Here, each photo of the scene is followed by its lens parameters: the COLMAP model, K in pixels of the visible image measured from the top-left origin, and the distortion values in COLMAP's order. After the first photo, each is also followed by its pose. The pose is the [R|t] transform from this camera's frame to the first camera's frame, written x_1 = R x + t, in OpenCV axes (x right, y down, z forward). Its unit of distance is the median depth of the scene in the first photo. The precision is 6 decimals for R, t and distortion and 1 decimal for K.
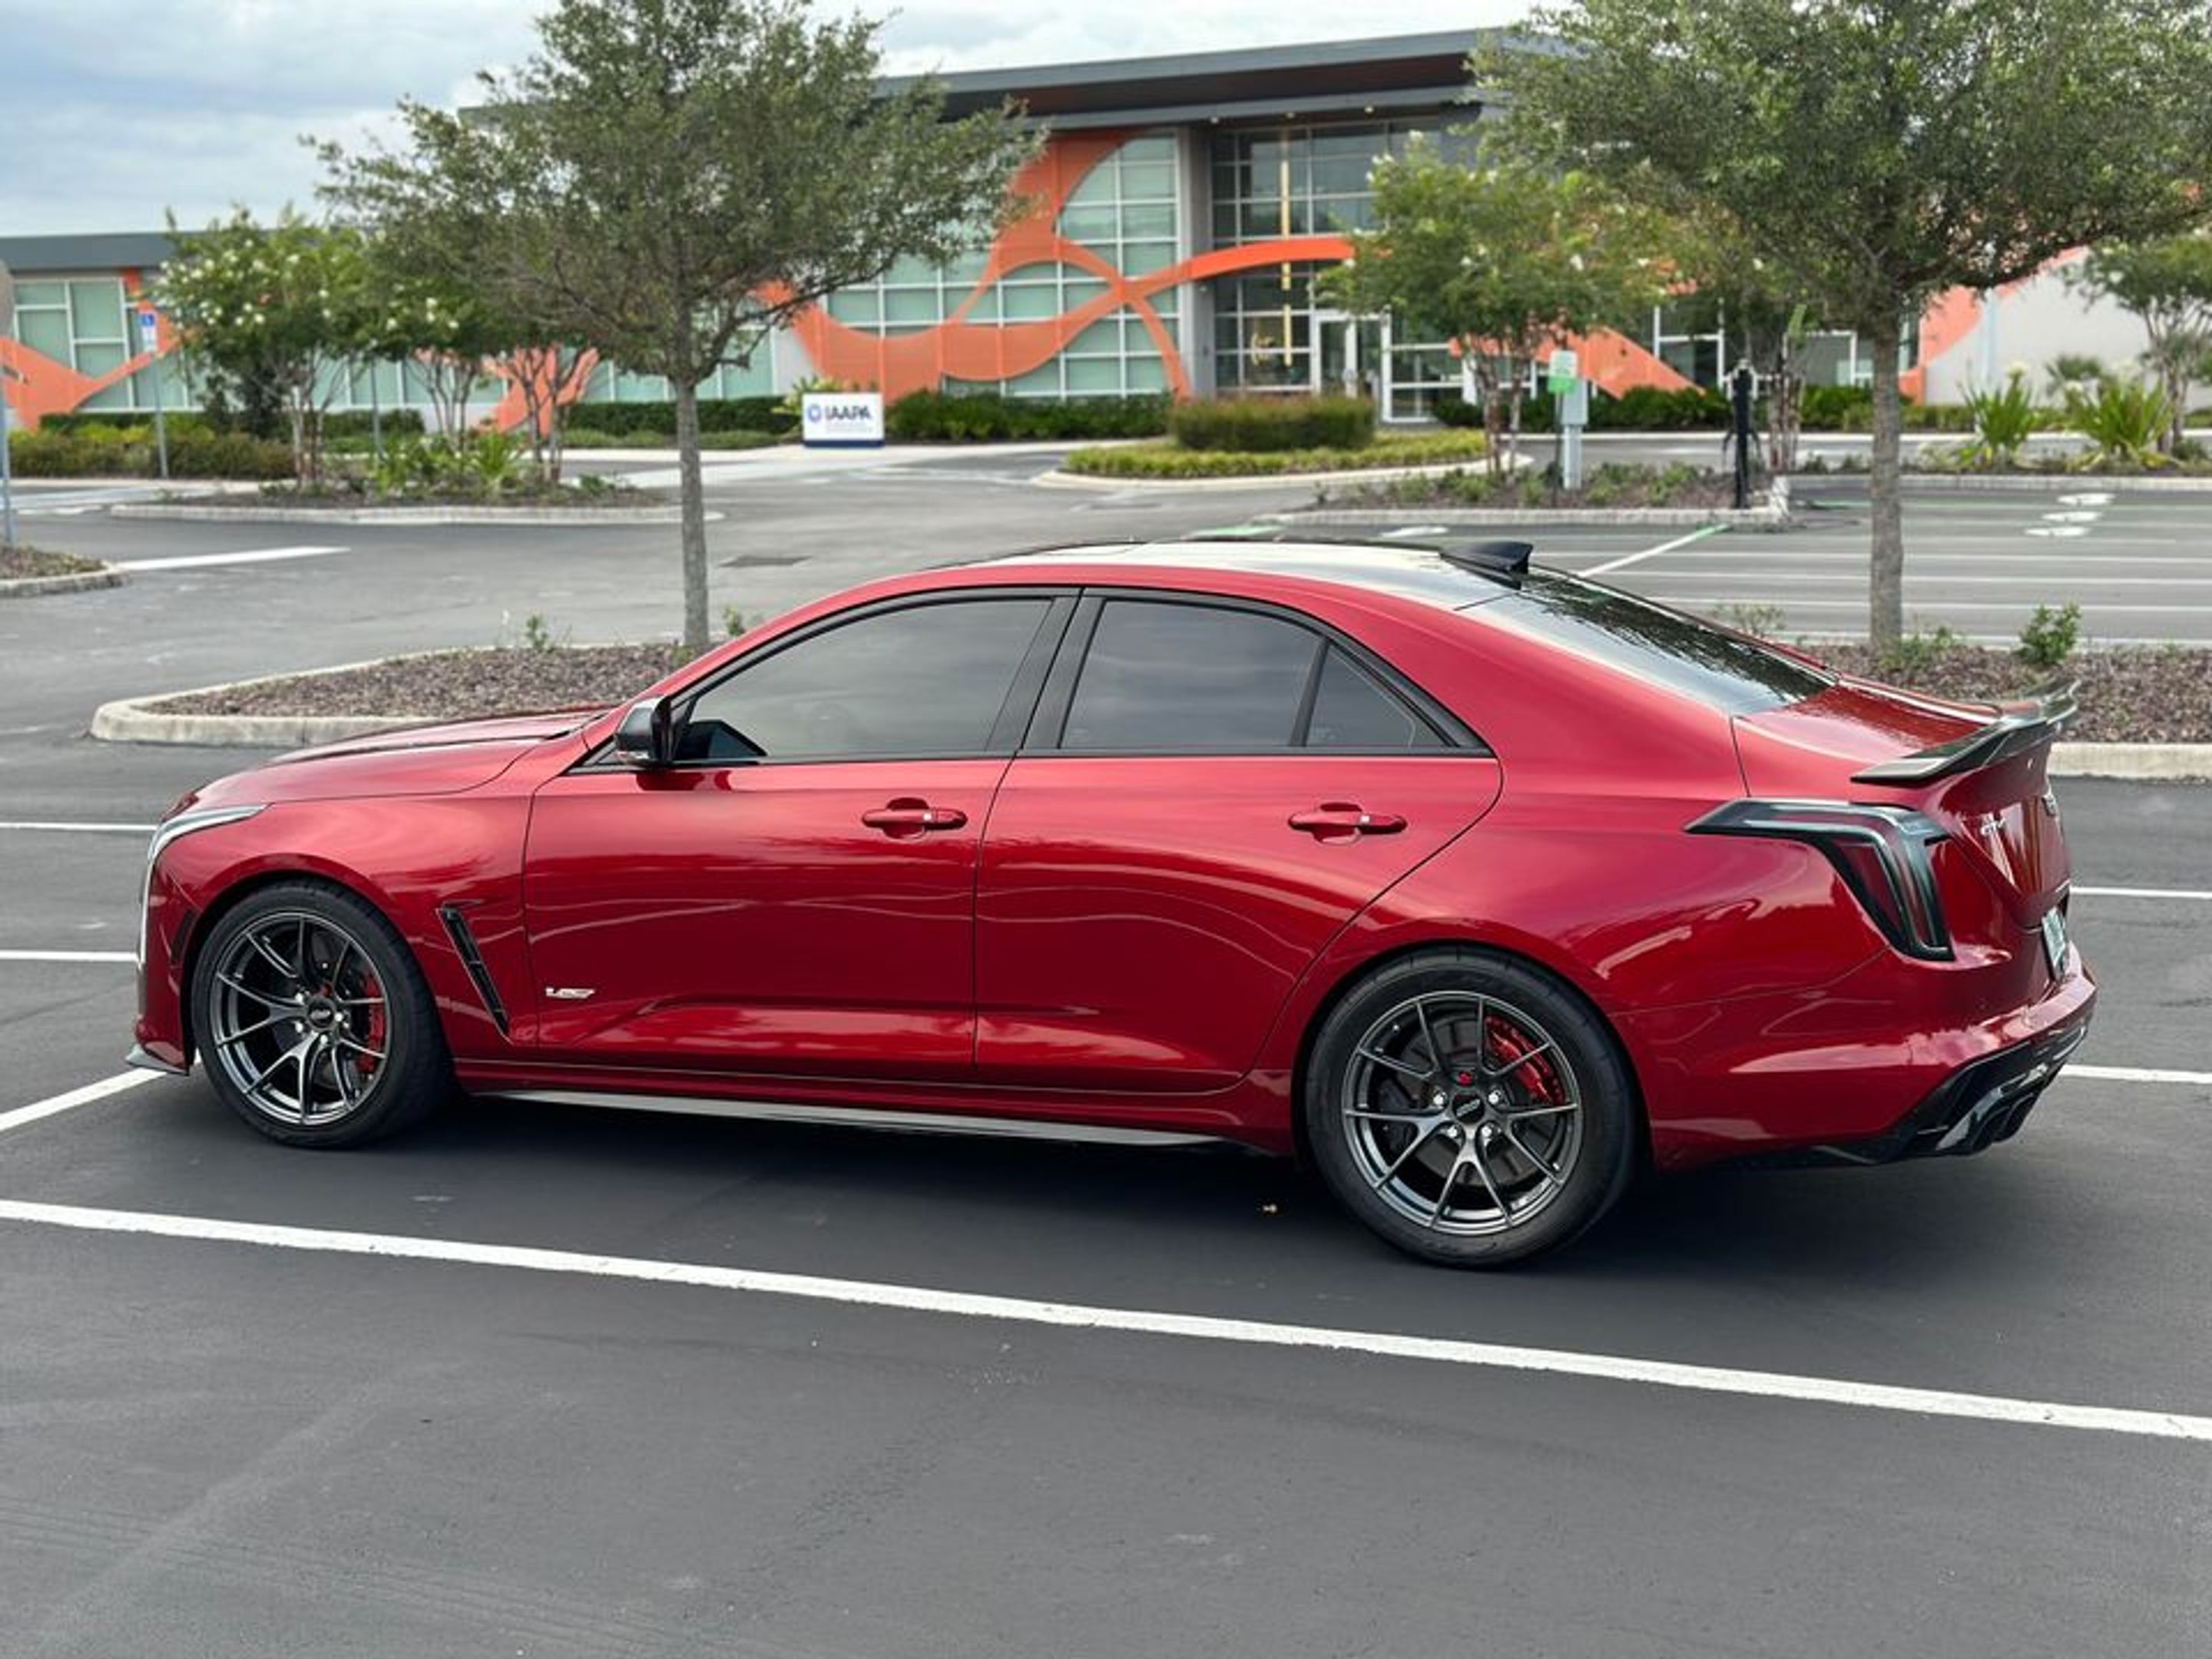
lens RADIAL K [[3037.1, 0, 1118.7], [0, 3037.1, 831.2], [0, 0, 1]] dist [0.211855, -0.419518]
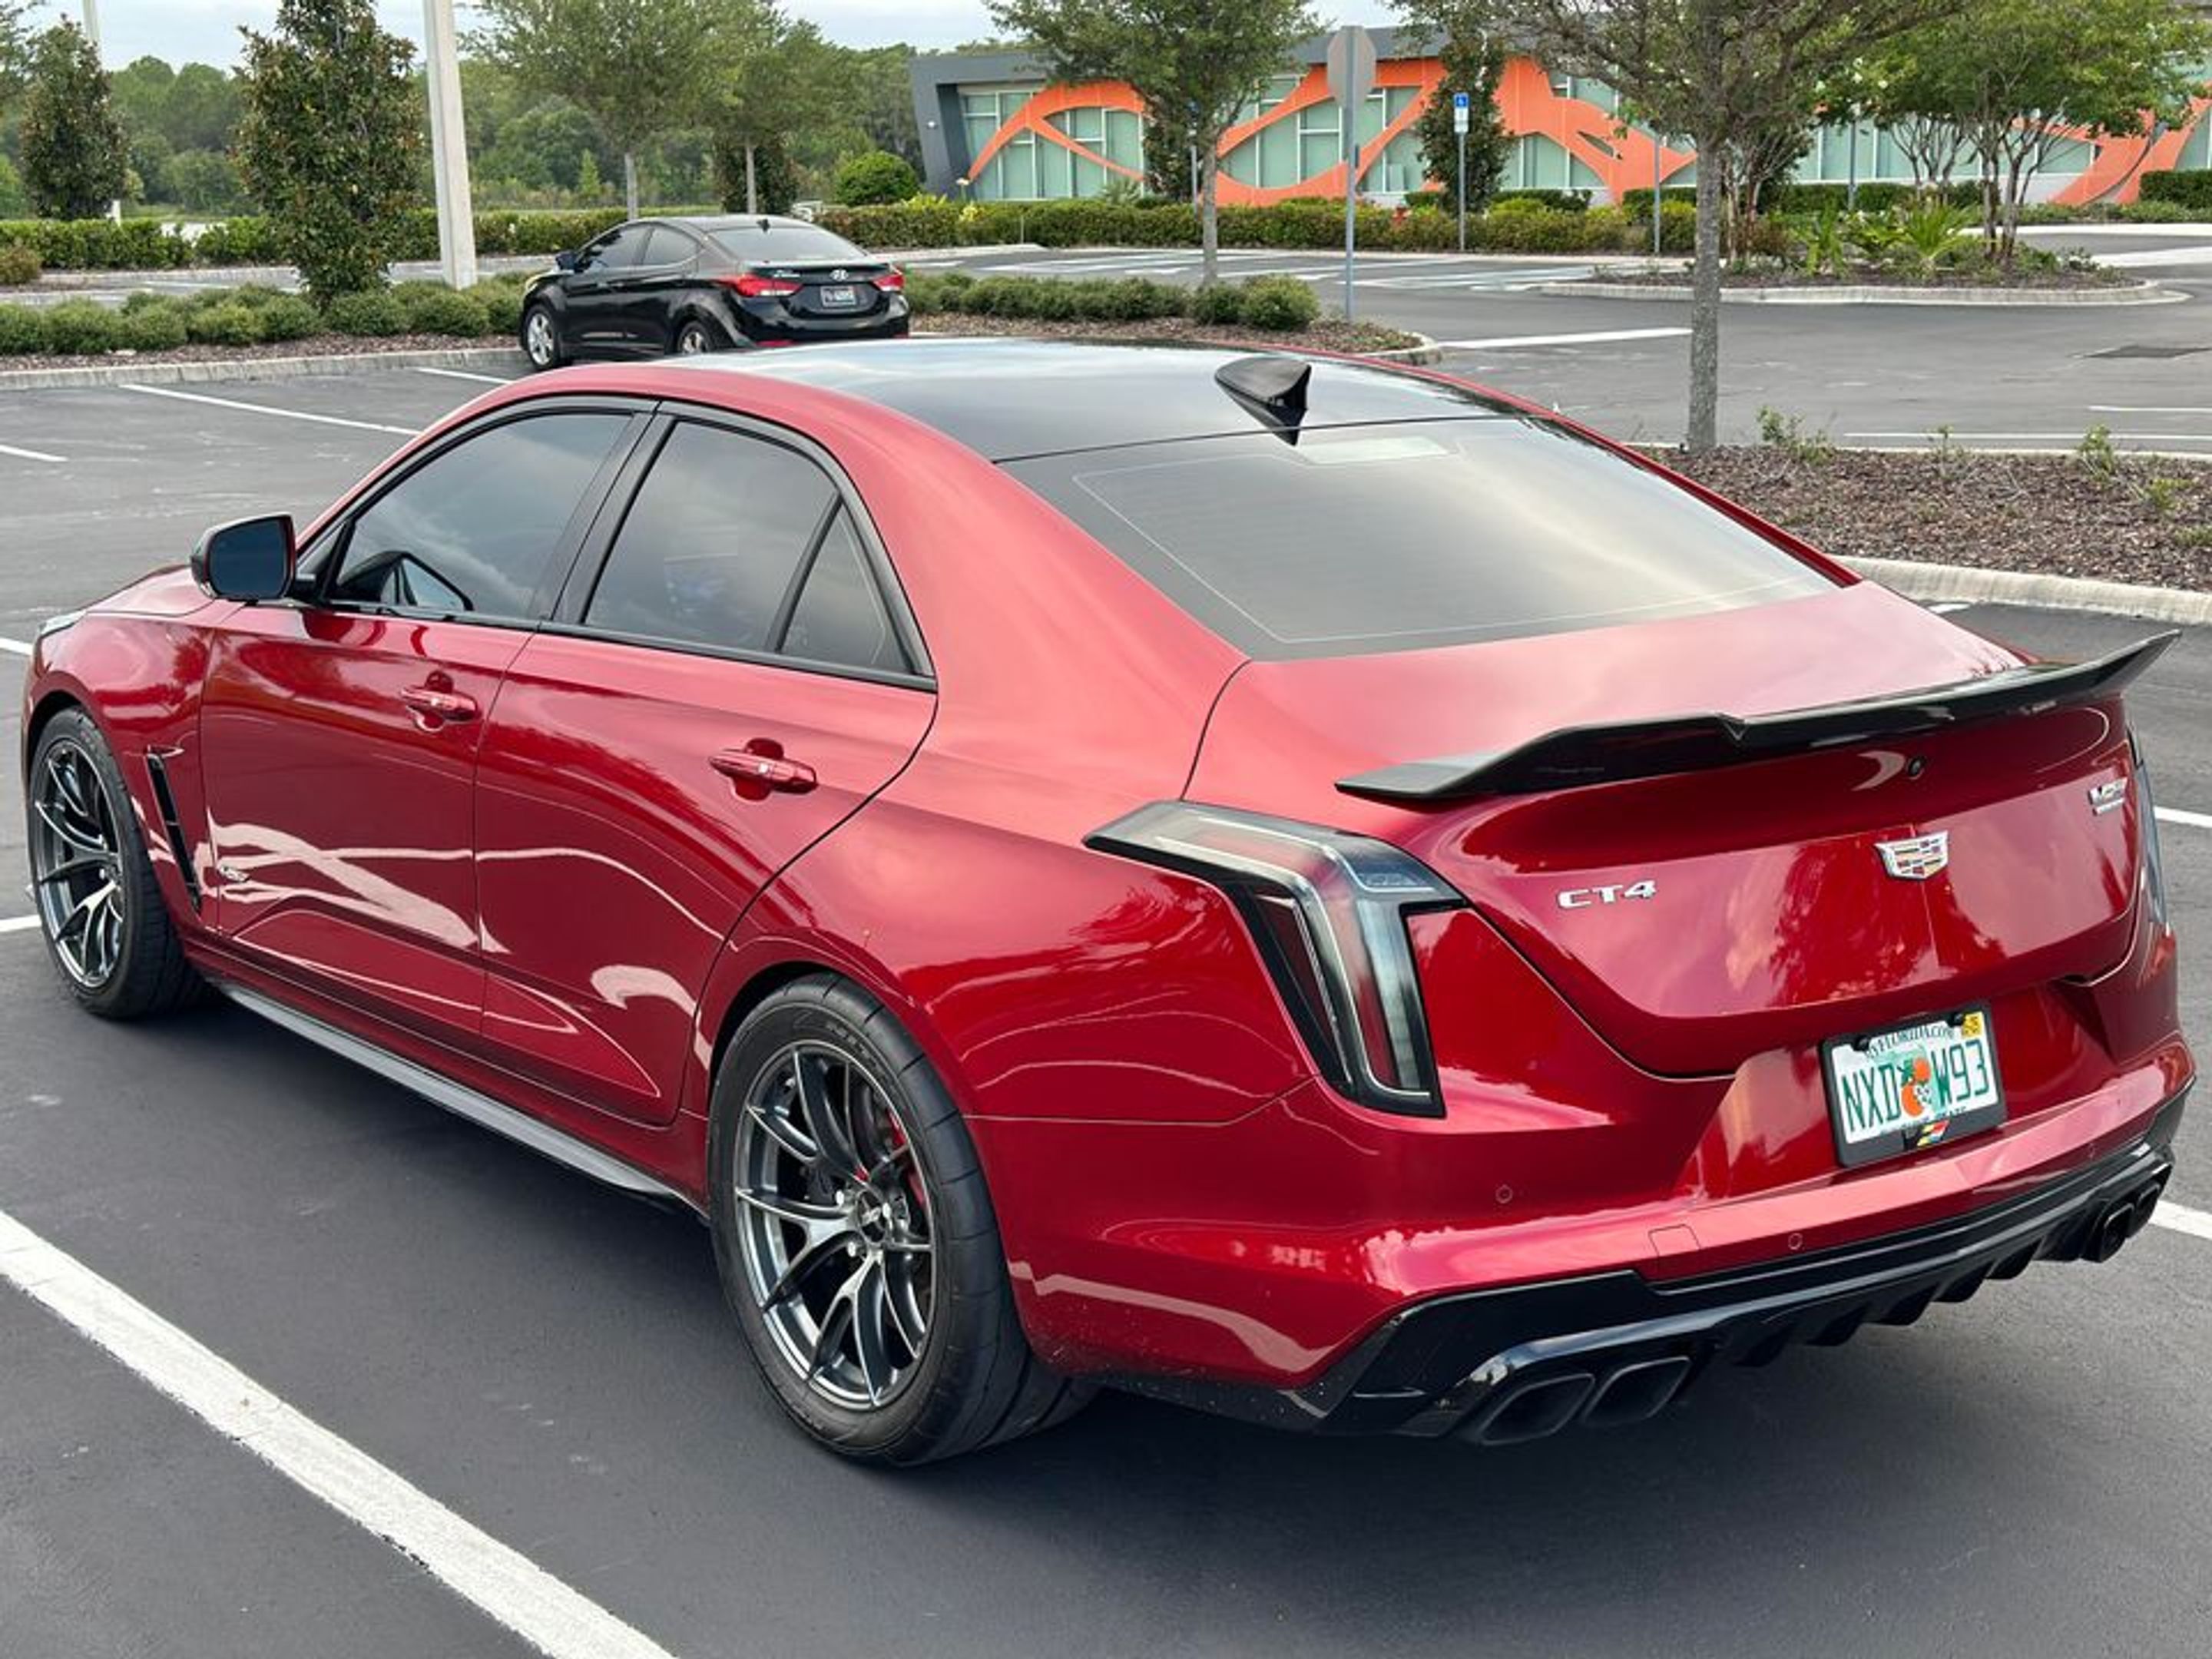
lens RADIAL K [[3037.1, 0, 1118.7], [0, 3037.1, 831.2], [0, 0, 1]] dist [0.211855, -0.419518]
pose [[0.864526, 0.110767, -0.490231, 0.064669], [-0.076135, 0.993018, 0.090107, -0.007647], [0.496789, -0.040576, 0.866923, 0.061778]]
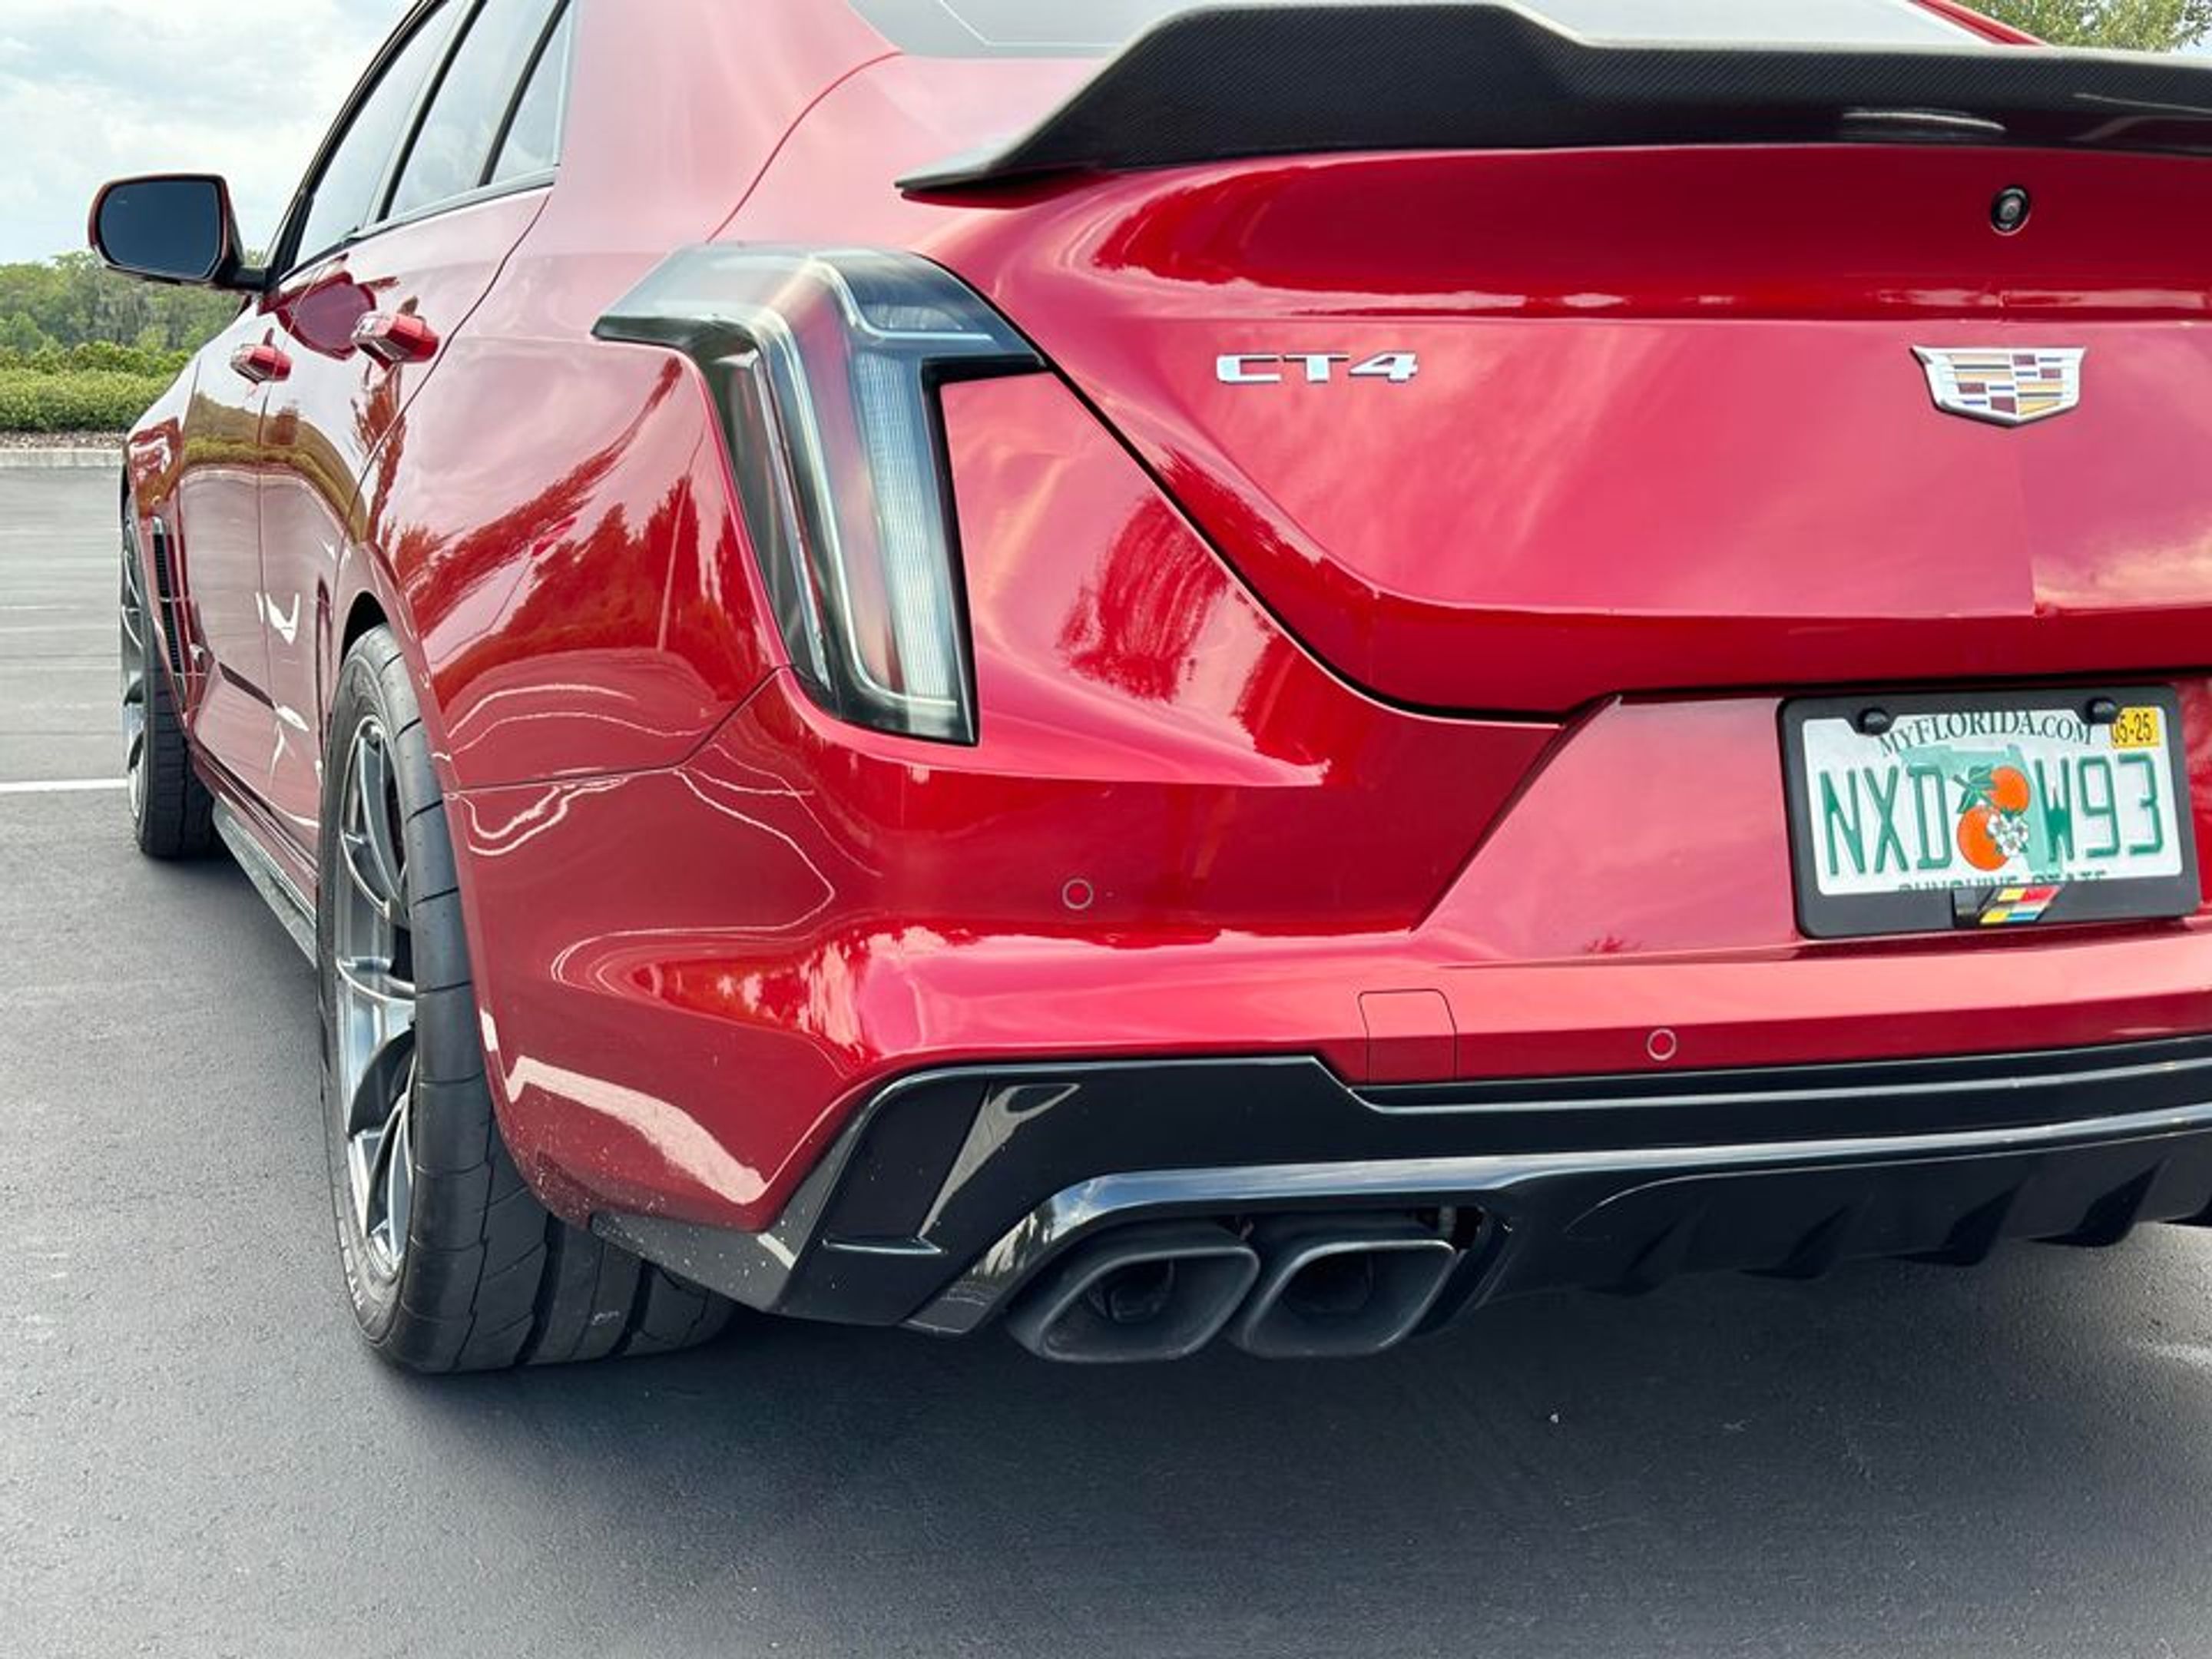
lens RADIAL K [[3037.1, 0, 1118.7], [0, 3037.1, 831.2], [0, 0, 1]] dist [0.211855, -0.419518]
pose [[0.691178, 0.130616, -0.710783, 0.066325], [-0.120777, 0.990576, 0.064587, 0.002517], [0.712520, 0.041205, 0.700440, 0.098577]]
